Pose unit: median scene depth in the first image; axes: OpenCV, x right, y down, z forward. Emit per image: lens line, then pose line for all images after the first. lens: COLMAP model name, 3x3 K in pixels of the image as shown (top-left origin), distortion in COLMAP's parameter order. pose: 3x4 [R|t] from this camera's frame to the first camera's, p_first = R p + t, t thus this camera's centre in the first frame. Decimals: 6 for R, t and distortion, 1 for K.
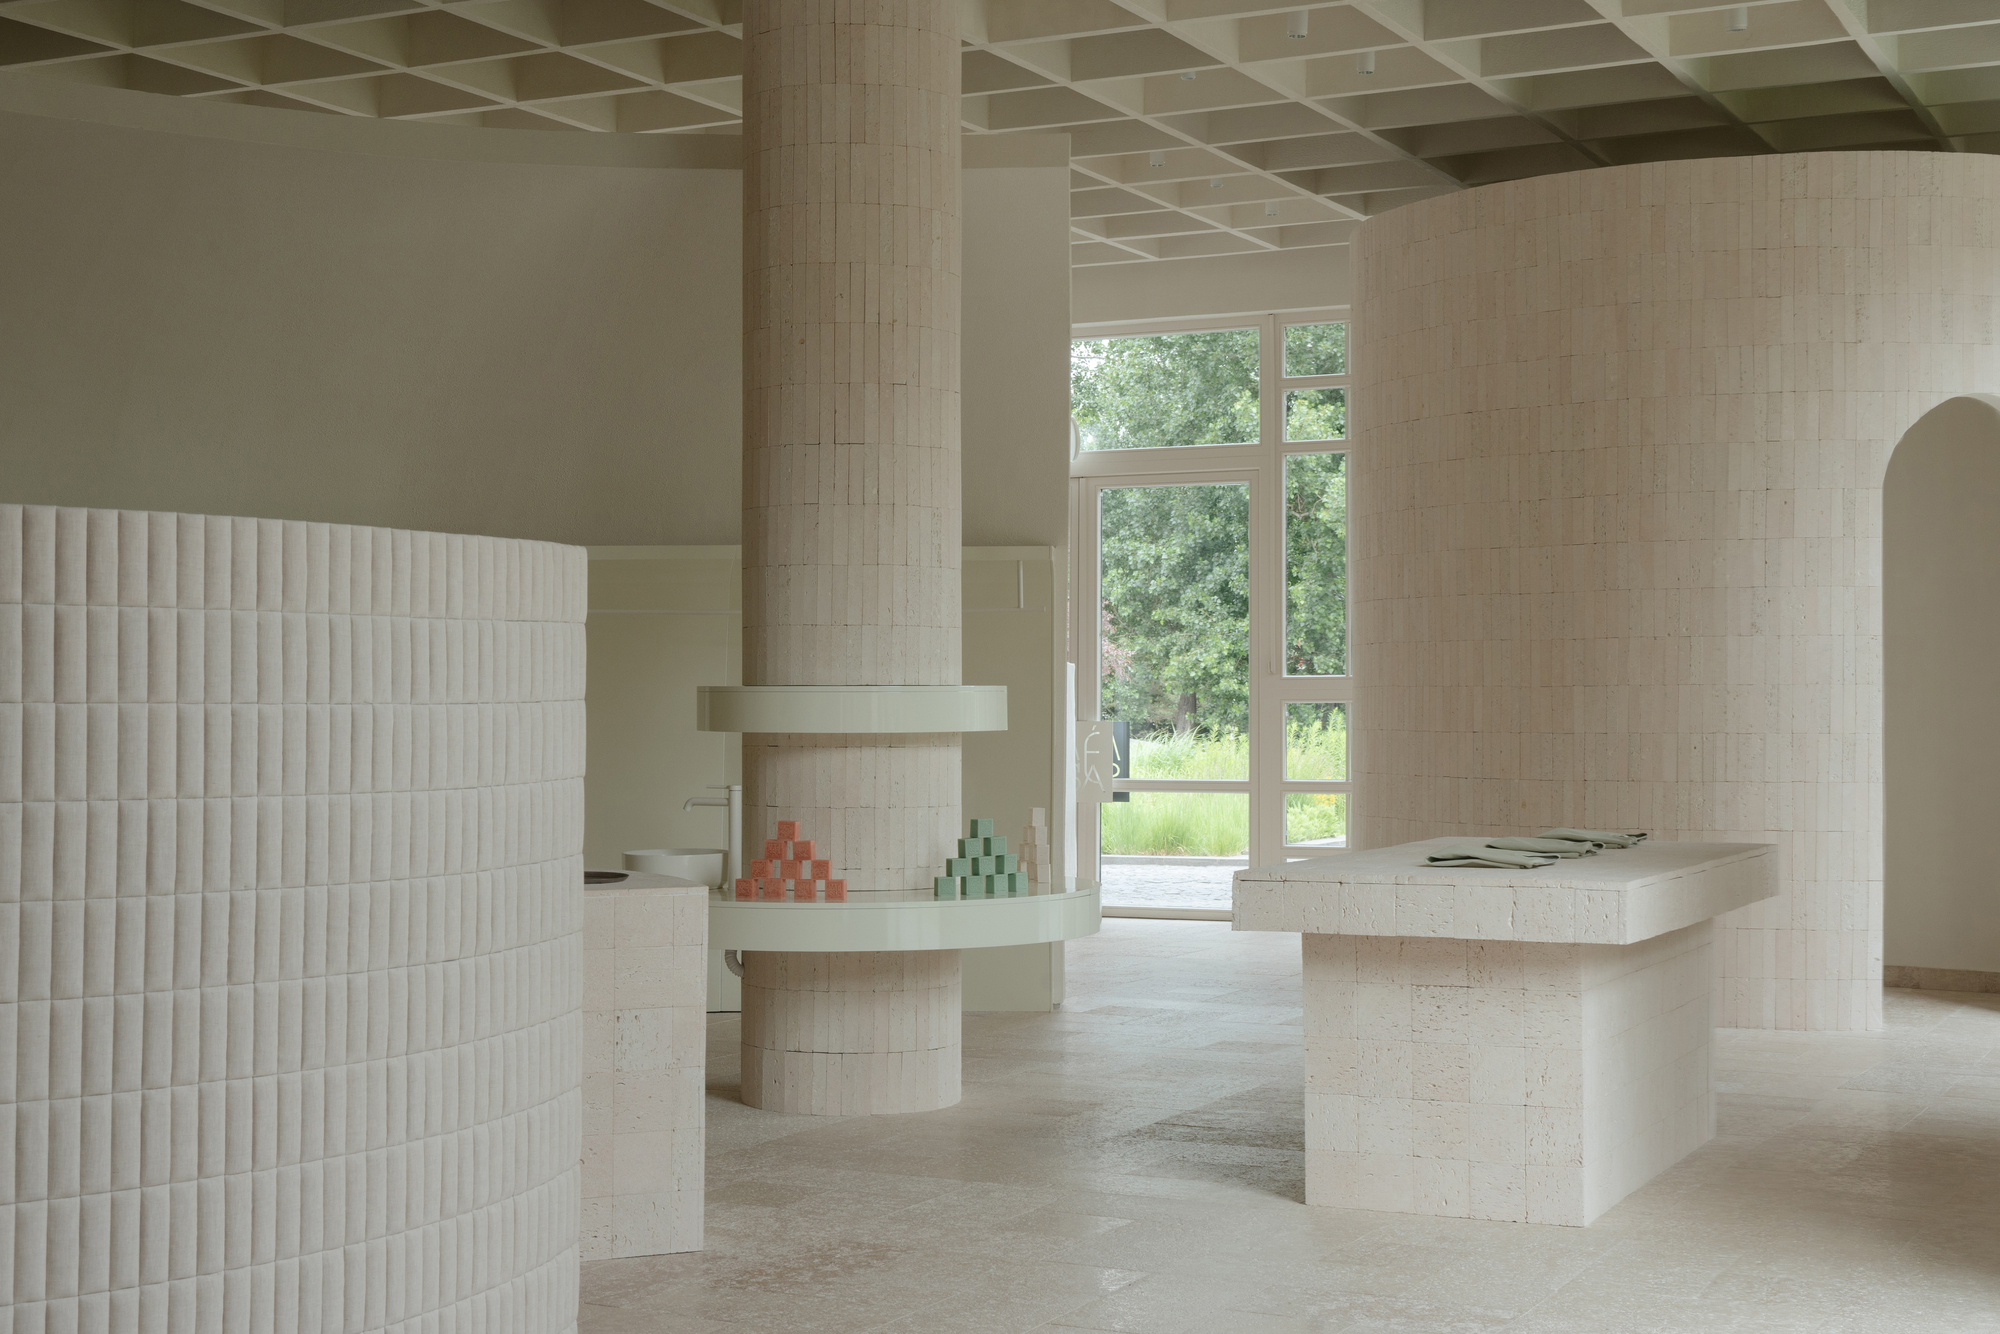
lens RADIAL K [[2684.0, 0, 848.6], [0, 2684.0, 638.4], [0, 0, 1]] dist [-0.021171, 0.000000]
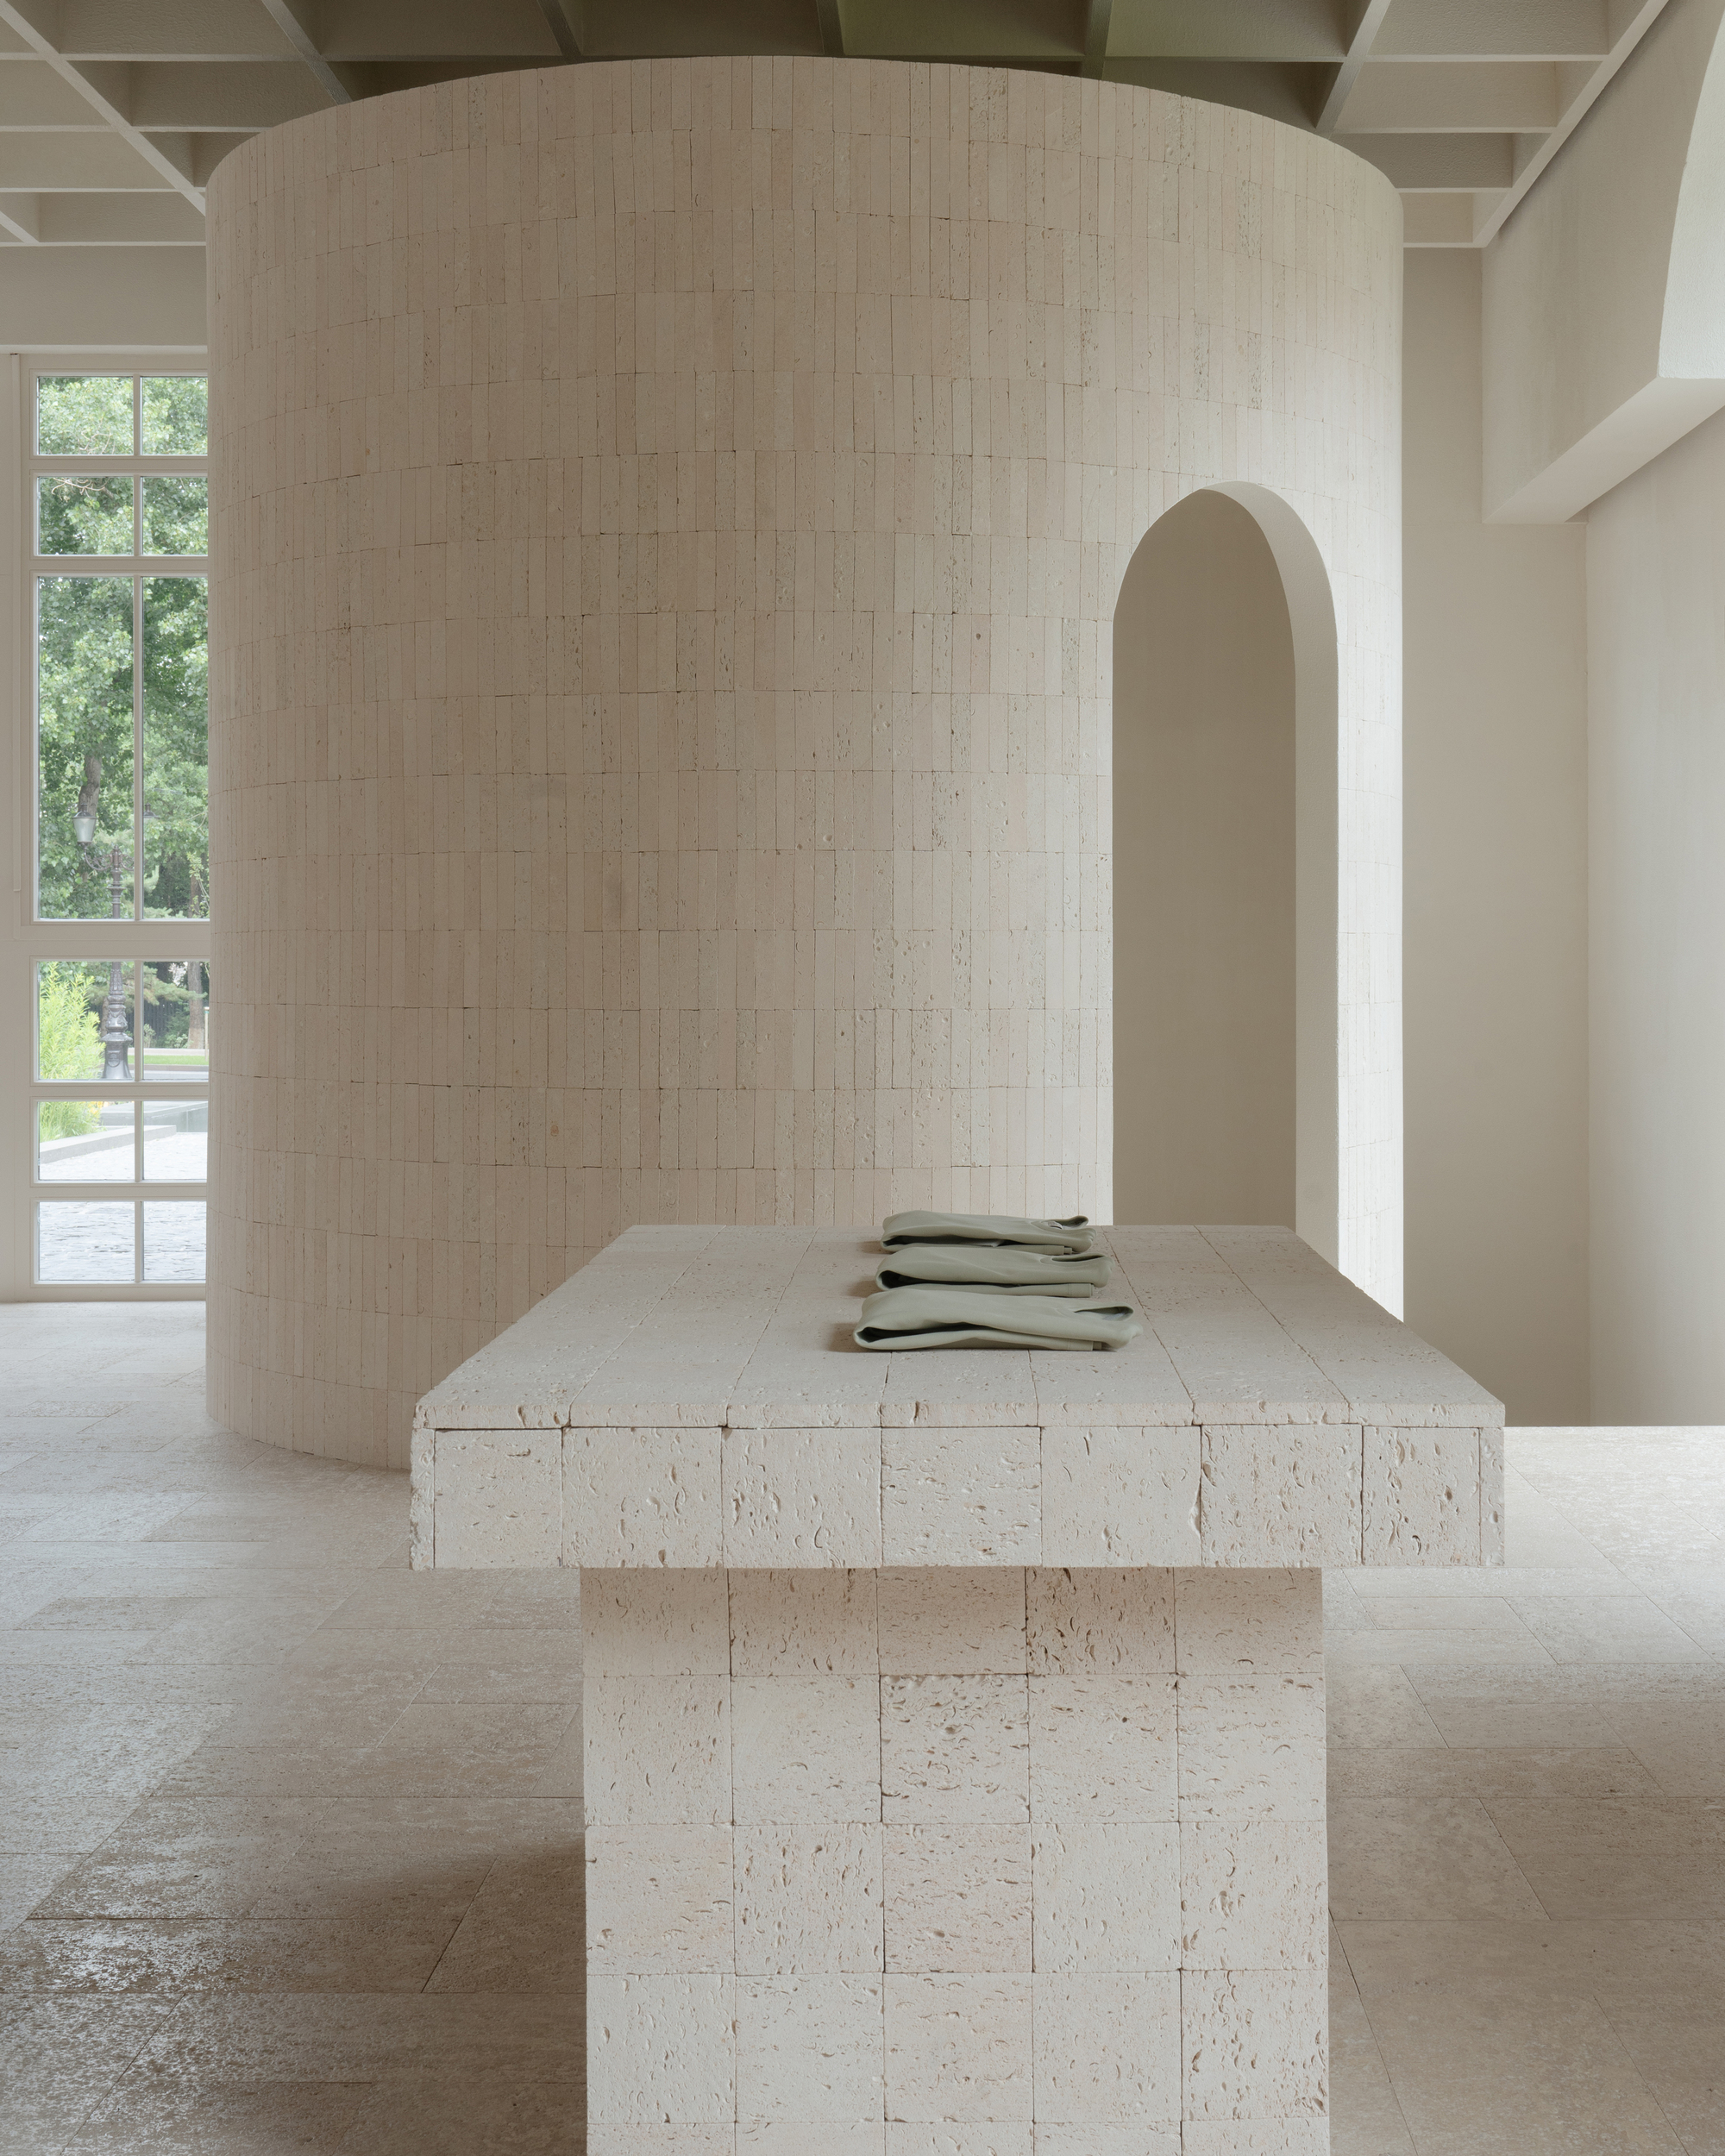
lens RADIAL K [[3083.7, 0, 969.4], [0, 3083.7, 1009.0], [0, 0, 1]] dist [0.022366, 0.000000]
pose [[0.877338, -0.005573, 0.479840, 0.006062], [-0.012119, 0.999356, 0.033765, 0.011841], [-0.479720, -0.035438, 0.876706, 0.387298]]
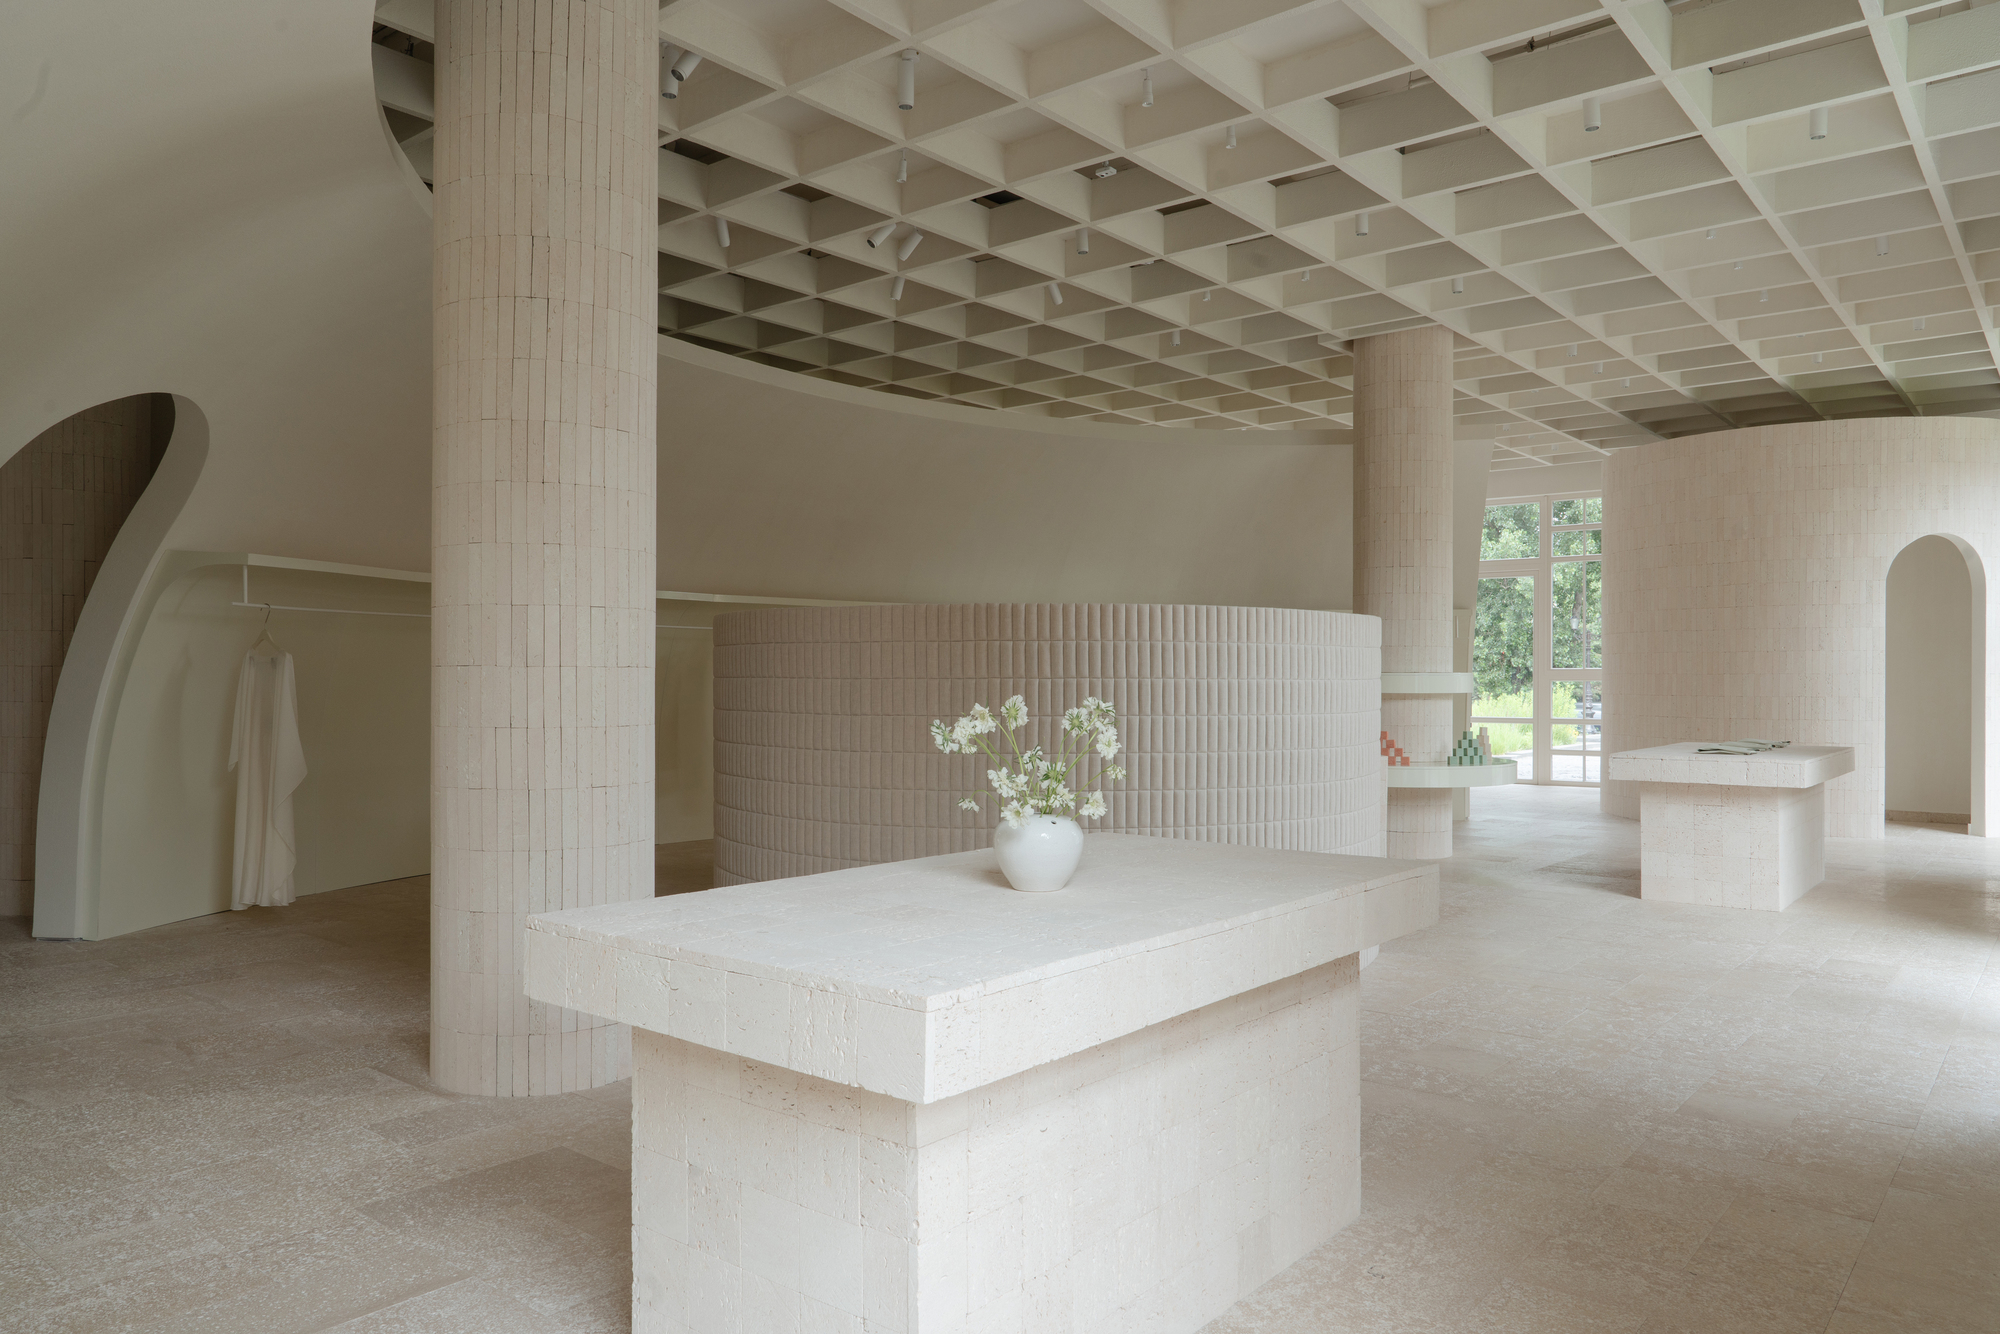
lens RADIAL K [[1303.3, 0, 1001.4], [0, 1303.3, 671.5], [0, 0, 1]] dist [-0.026431, -0.000476]
pose [[0.981022, 0.004408, -0.193849, -0.099031], [-0.000928, 0.999837, 0.018043, -0.002274], [0.193897, -0.017520, 0.980866, -0.122365]]
